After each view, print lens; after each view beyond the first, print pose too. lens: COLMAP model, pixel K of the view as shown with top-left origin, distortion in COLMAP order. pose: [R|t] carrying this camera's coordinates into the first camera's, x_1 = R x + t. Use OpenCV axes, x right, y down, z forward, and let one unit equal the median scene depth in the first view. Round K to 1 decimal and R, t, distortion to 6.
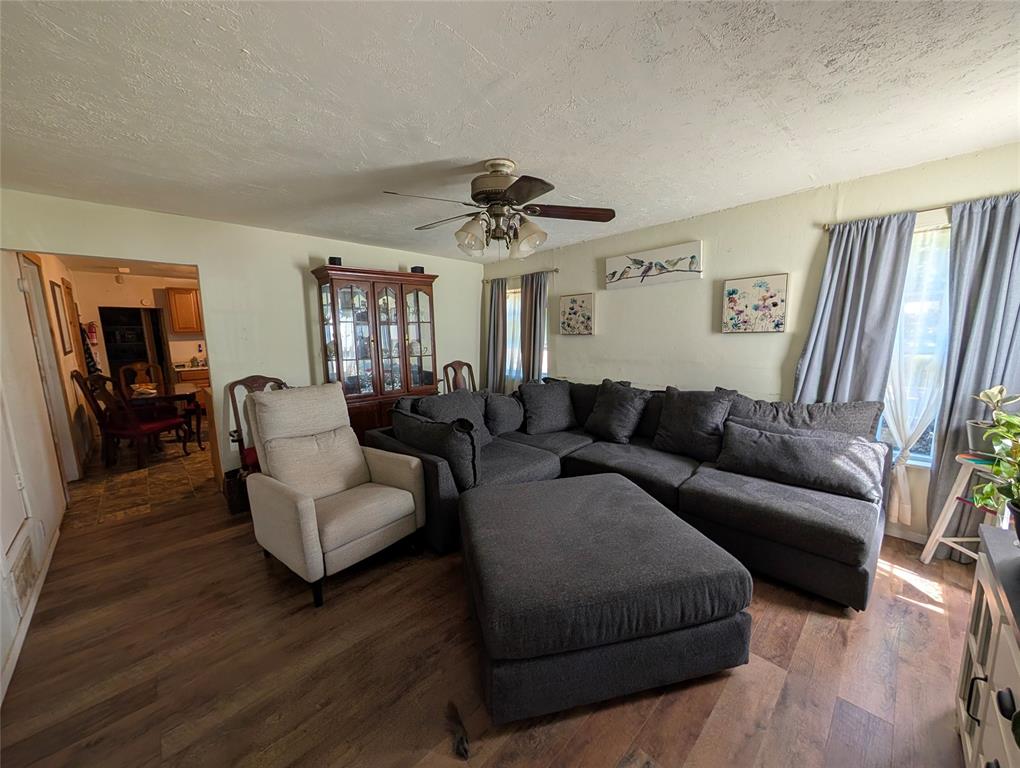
lens RADIAL K [[384.7, 0, 508.7], [0, 384.7, 386.6], [0, 0, 1]] dist [-0.002198, -0.000111]
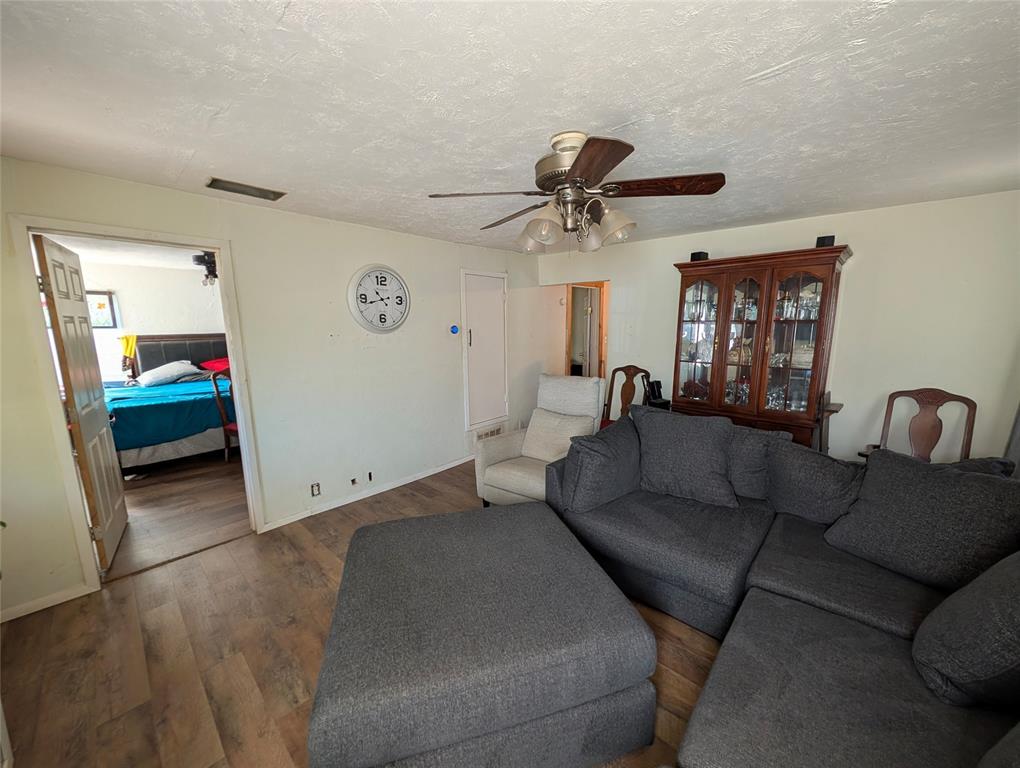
lens RADIAL K [[384.7, 0, 507.7], [0, 384.7, 389.9], [0, 0, 1]] dist [-0.002198, -0.000111]
pose [[0.045231, 0.174316, -0.983650, 0.505325], [-0.144286, 0.975473, 0.166232, -0.096291], [0.988502, 0.134409, 0.069273, 0.517393]]
